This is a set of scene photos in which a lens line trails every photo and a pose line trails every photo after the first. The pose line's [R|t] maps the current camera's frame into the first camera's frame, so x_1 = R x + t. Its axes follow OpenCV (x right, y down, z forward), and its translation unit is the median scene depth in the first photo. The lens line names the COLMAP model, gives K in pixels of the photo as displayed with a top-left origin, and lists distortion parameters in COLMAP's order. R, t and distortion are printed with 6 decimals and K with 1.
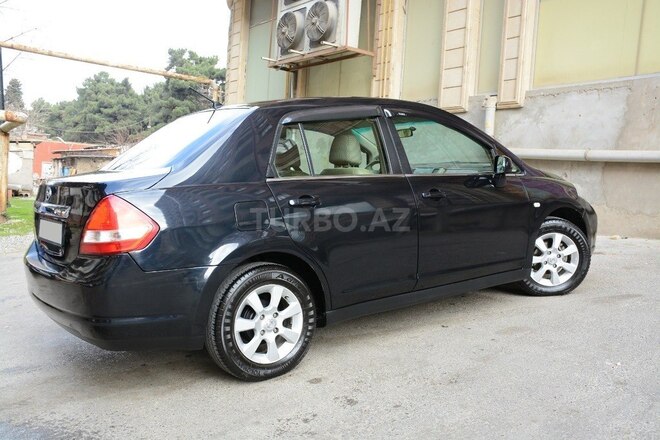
lens RADIAL K [[615.2, 0, 330.0], [0, 615.2, 220.0], [0, 0, 1]] dist [-0.070928, 0.167414]
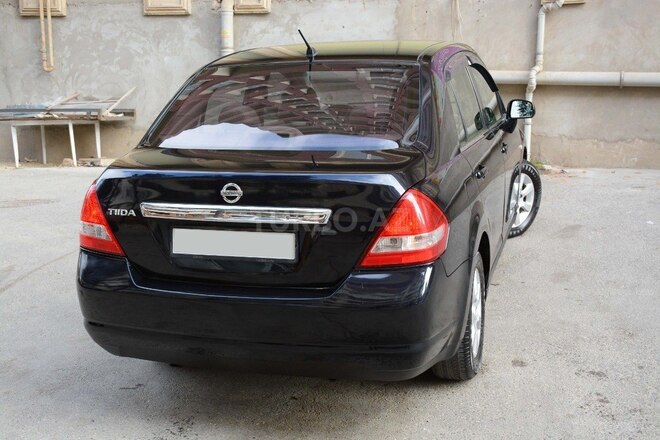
lens RADIAL K [[794.4, 0, 330.0], [0, 794.4, 220.0], [0, 0, 1]] dist [0.100695, 0.034174]
pose [[0.810300, -0.122039, 0.573168, -0.576735], [0.061852, 0.990423, 0.123439, -0.075781], [-0.582743, -0.064571, 0.810088, 0.119831]]
